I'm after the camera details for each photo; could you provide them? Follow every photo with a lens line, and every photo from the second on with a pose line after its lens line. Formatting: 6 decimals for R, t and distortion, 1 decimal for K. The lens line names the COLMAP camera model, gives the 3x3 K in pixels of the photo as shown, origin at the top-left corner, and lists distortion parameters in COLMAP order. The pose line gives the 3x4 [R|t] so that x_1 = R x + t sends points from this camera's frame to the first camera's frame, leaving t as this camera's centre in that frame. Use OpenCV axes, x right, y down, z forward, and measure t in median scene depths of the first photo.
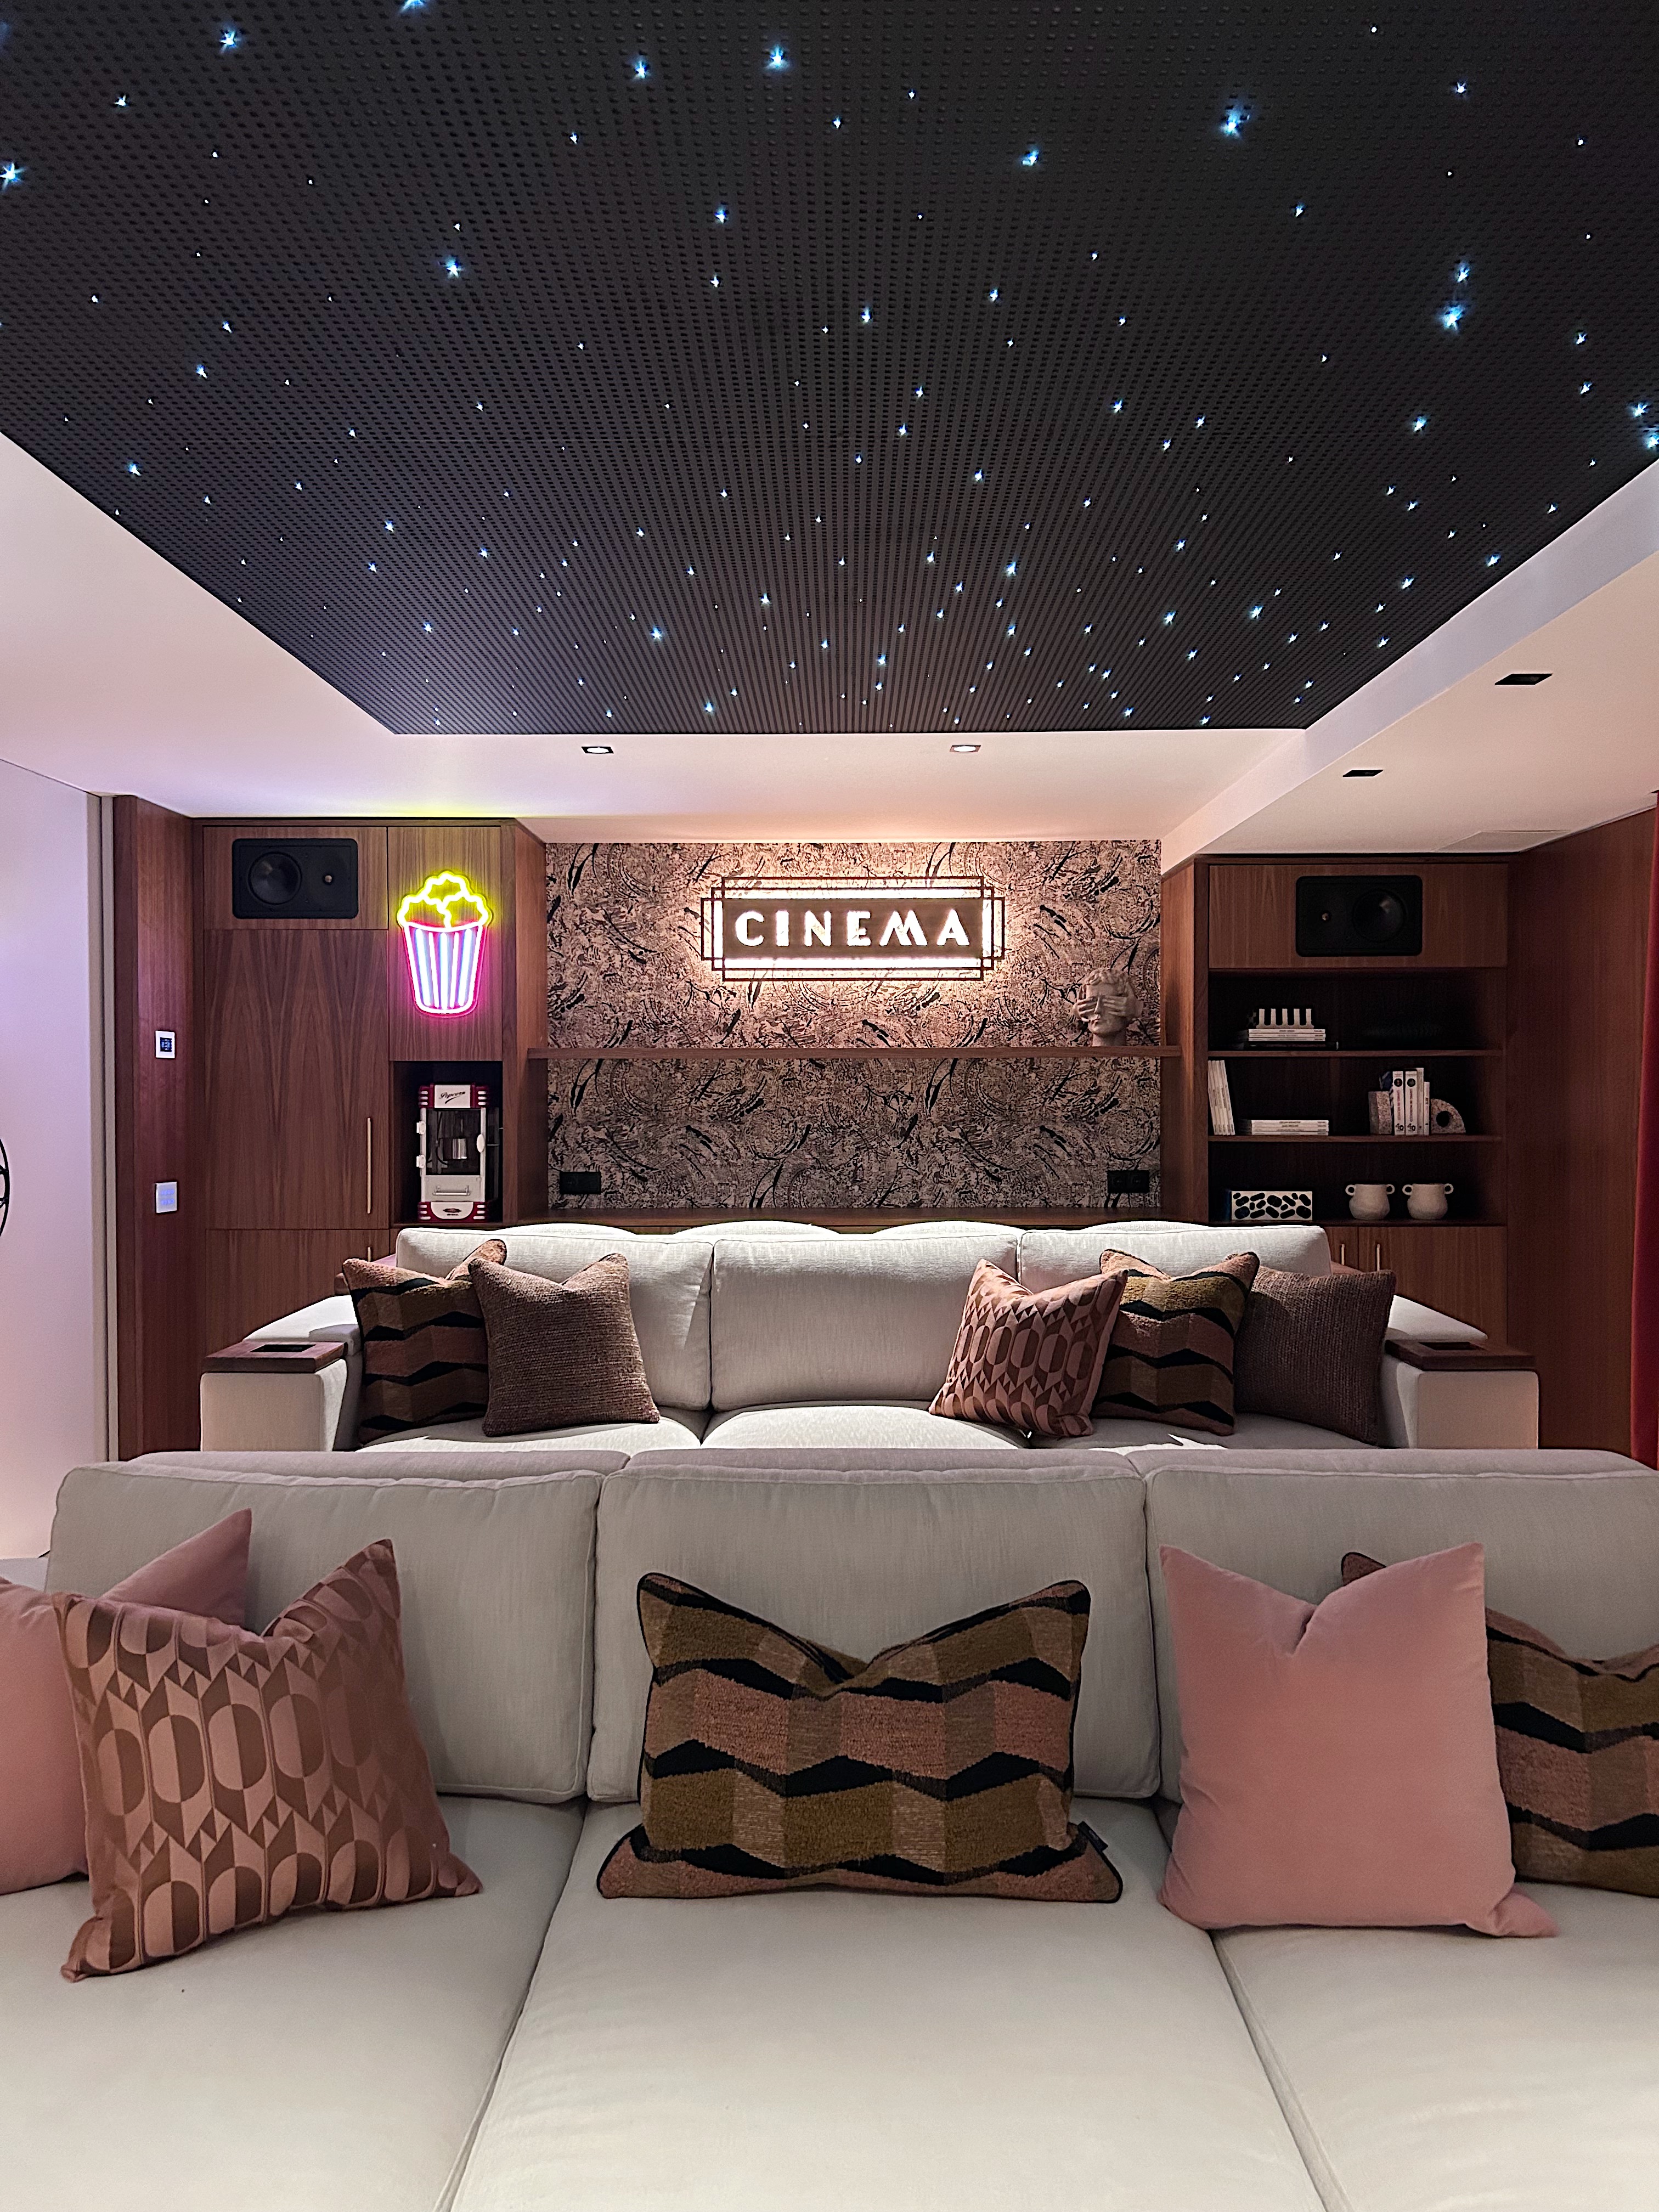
lens RADIAL K [[1668.3, 0, 825.8], [0, 1668.3, 1110.7], [0, 0, 1]] dist [0.171140, -0.338910]
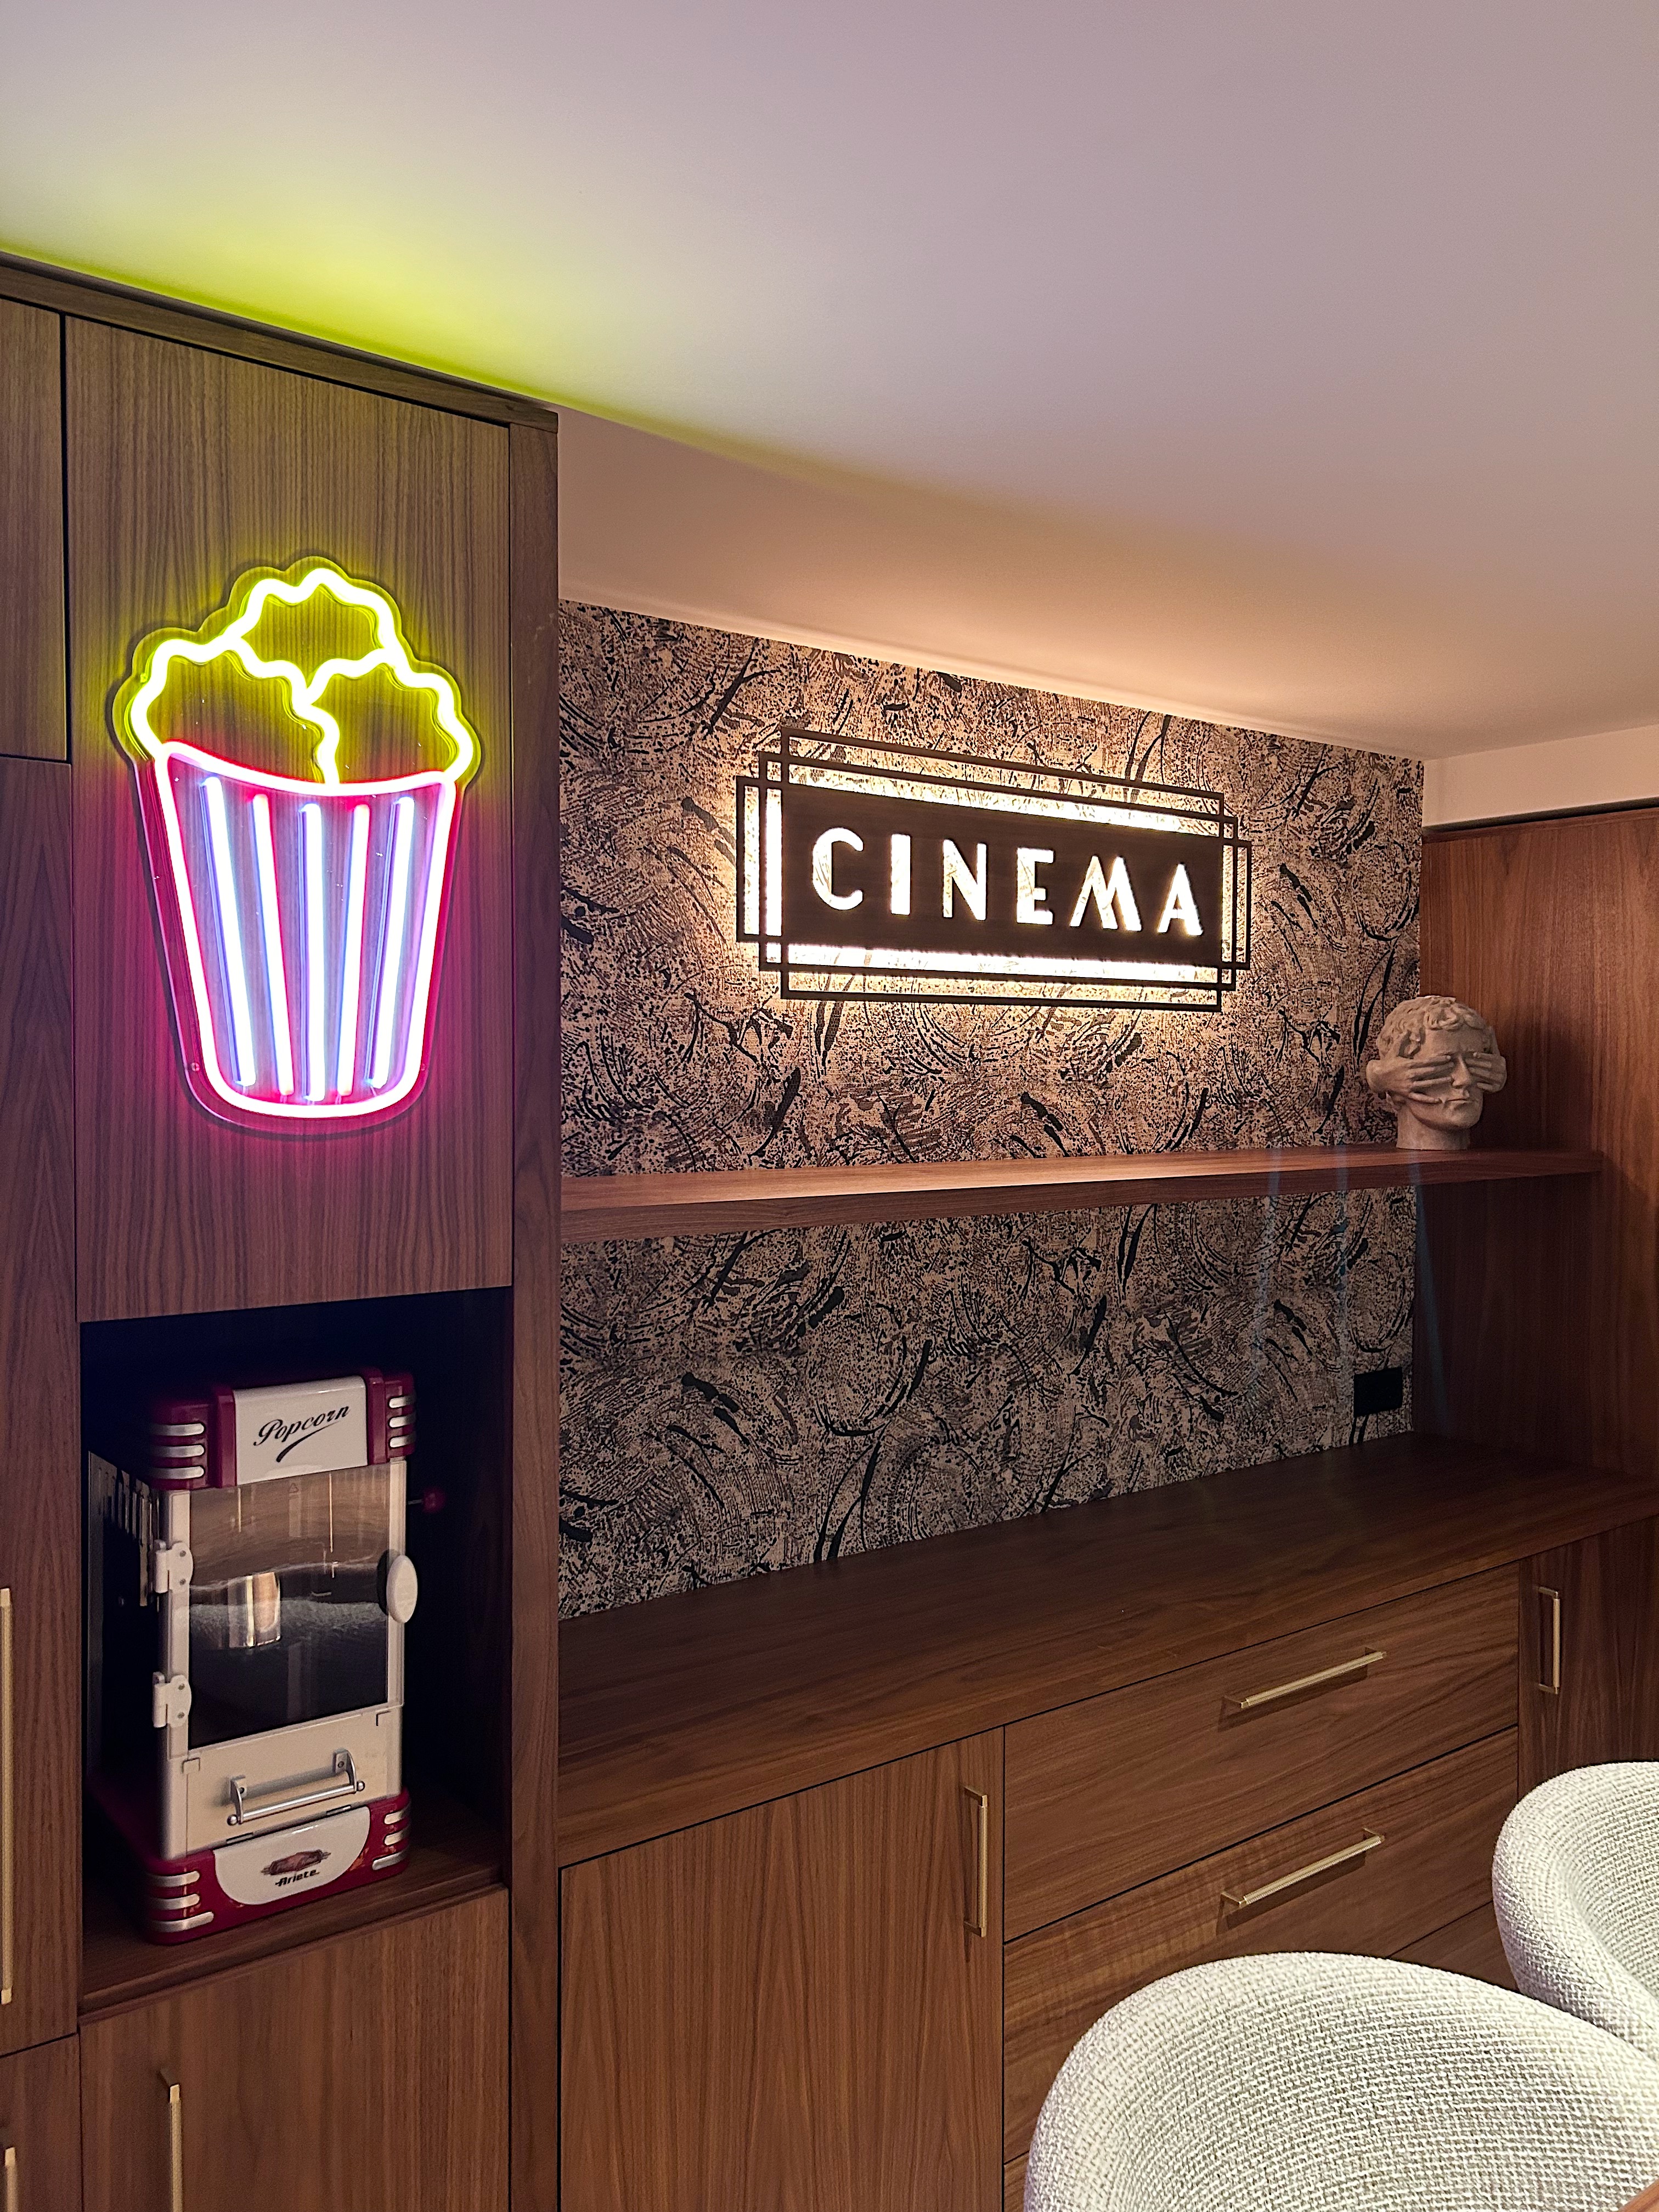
lens RADIAL K [[1678.8, 0, 832.4], [0, 1678.8, 1114.4], [0, 0, 1]] dist [0.175253, -0.371554]
pose [[0.780713, -0.014401, 0.624724, -0.313355], [0.003357, 0.999817, 0.018853, -0.060659], [-0.624881, -0.012622, 0.780618, 0.721163]]
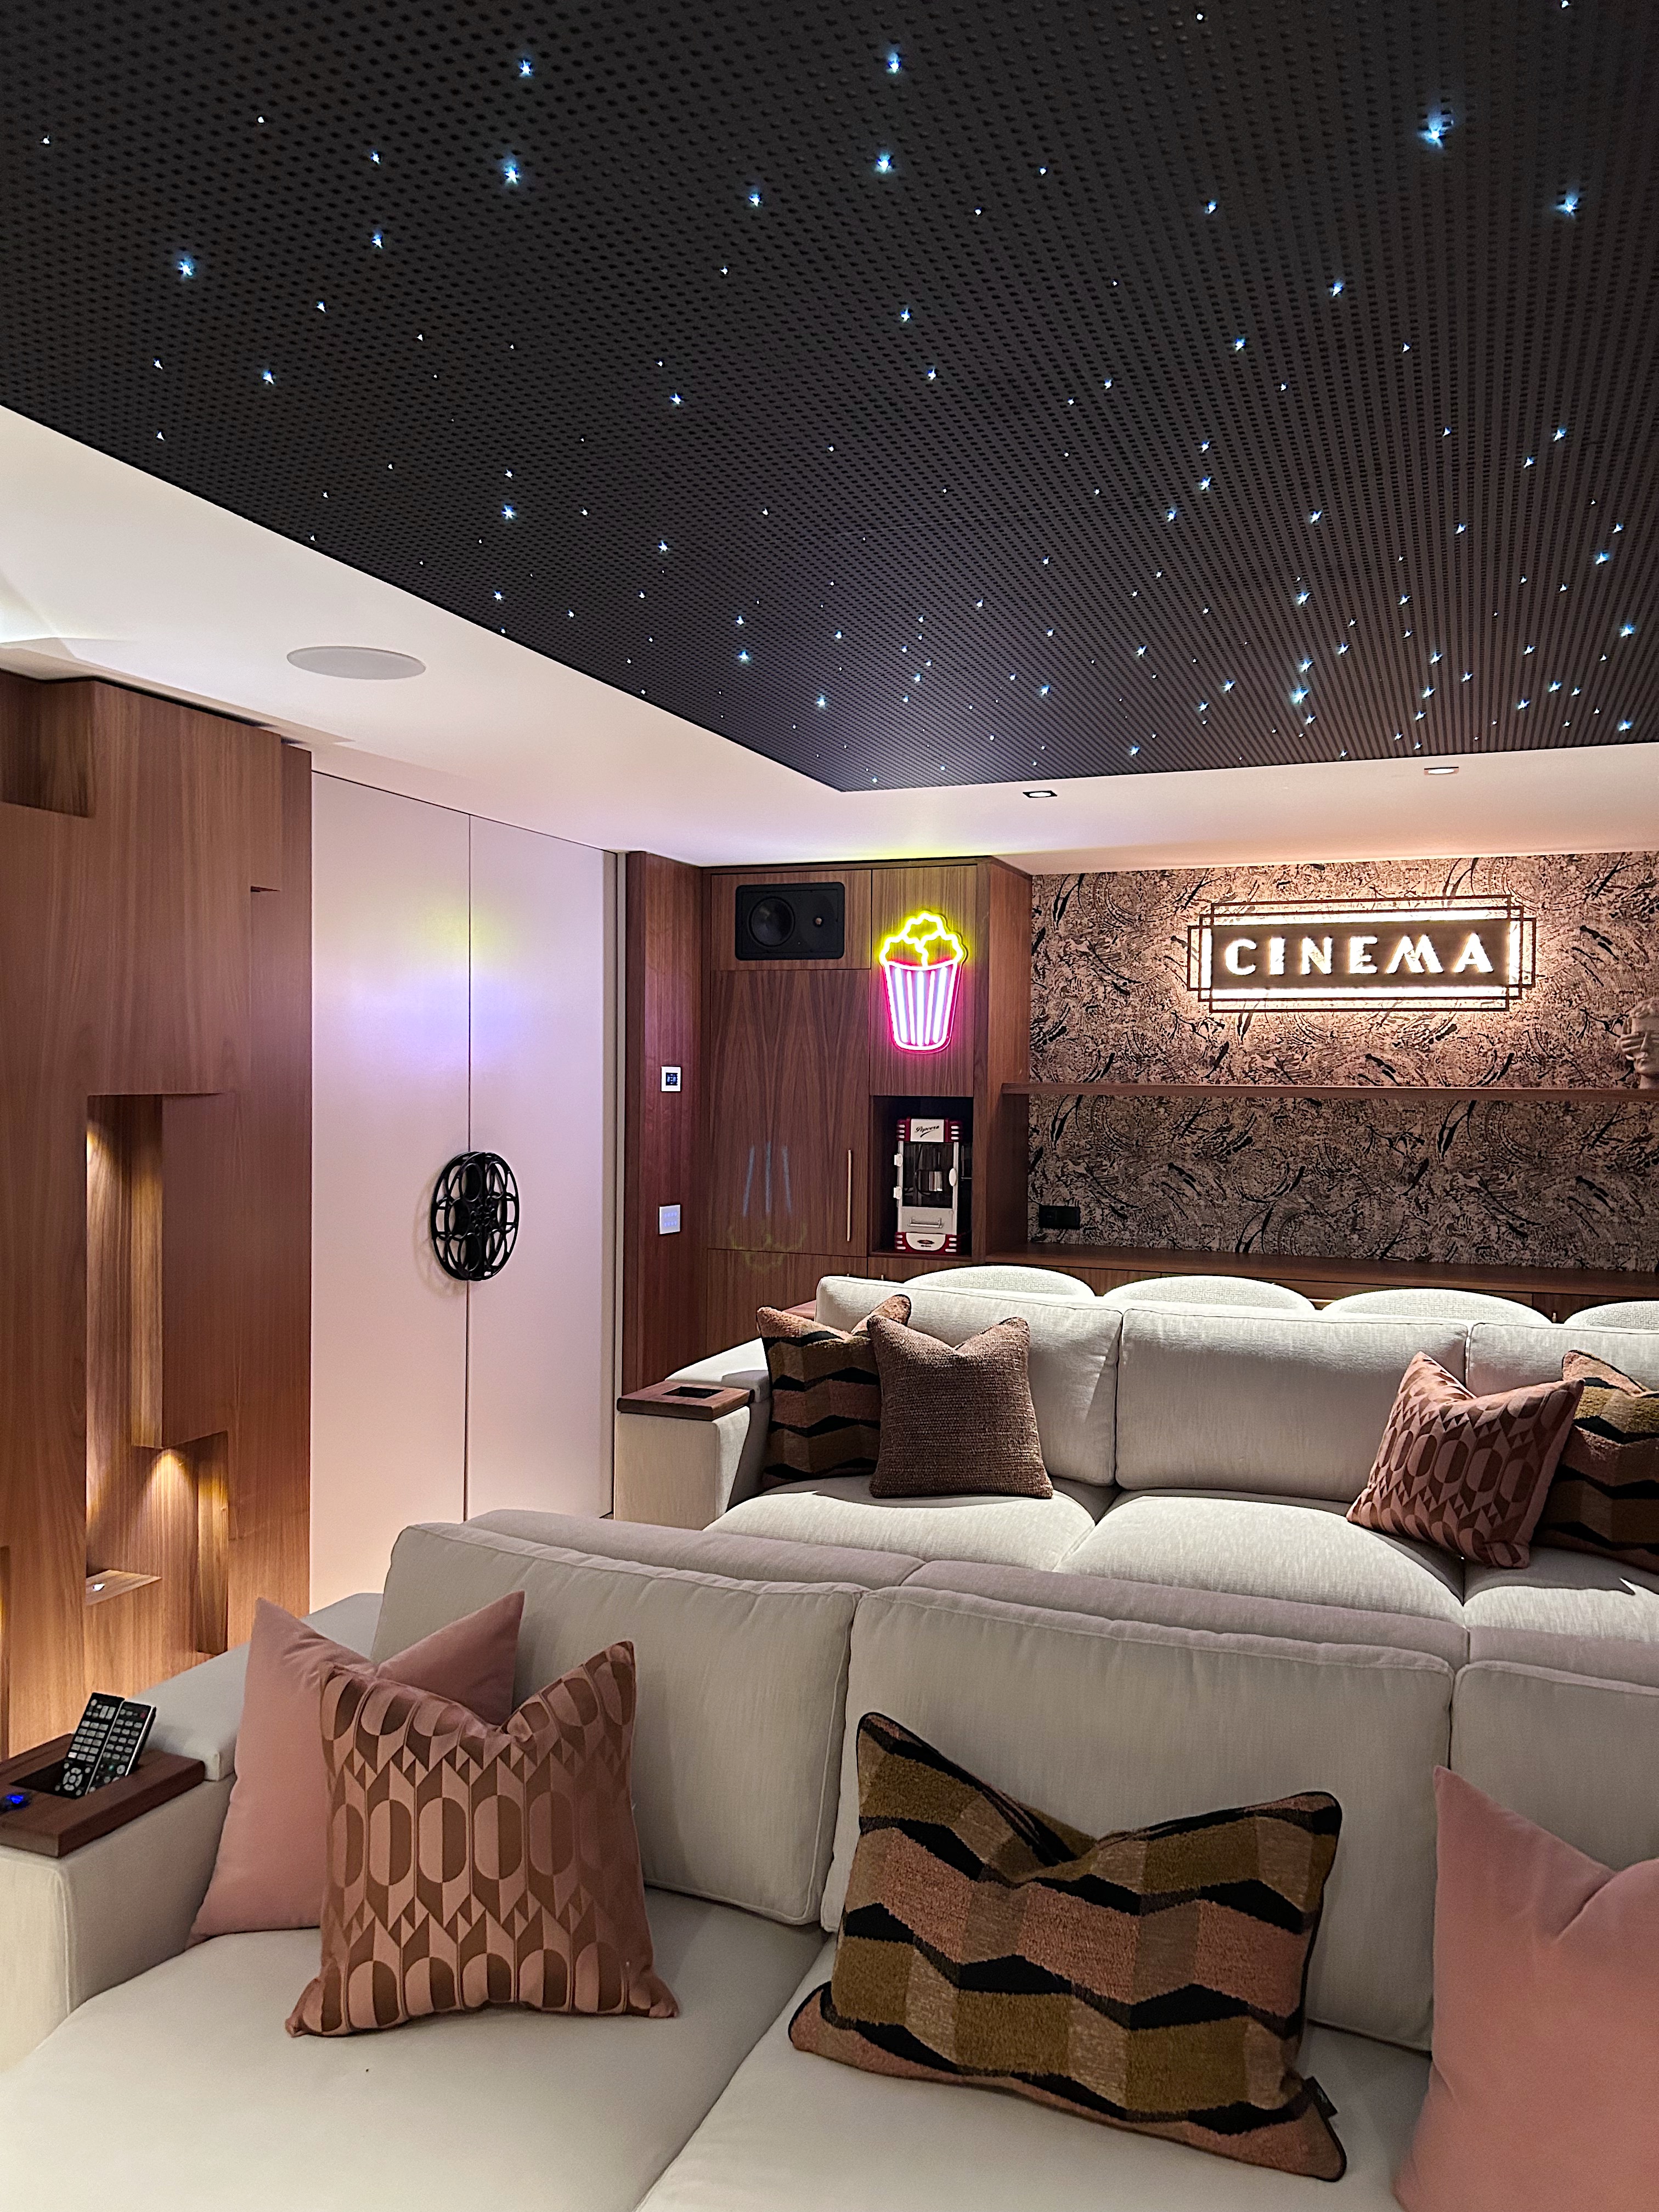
lens RADIAL K [[1668.7, 0, 829.5], [0, 1668.7, 1106.0], [0, 0, 1]] dist [0.116024, -0.255233]
pose [[0.939206, 0.018060, -0.342878, 0.066746], [-0.017830, 0.999834, 0.003822, -0.025467], [0.342890, 0.002524, 0.939372, 0.030343]]
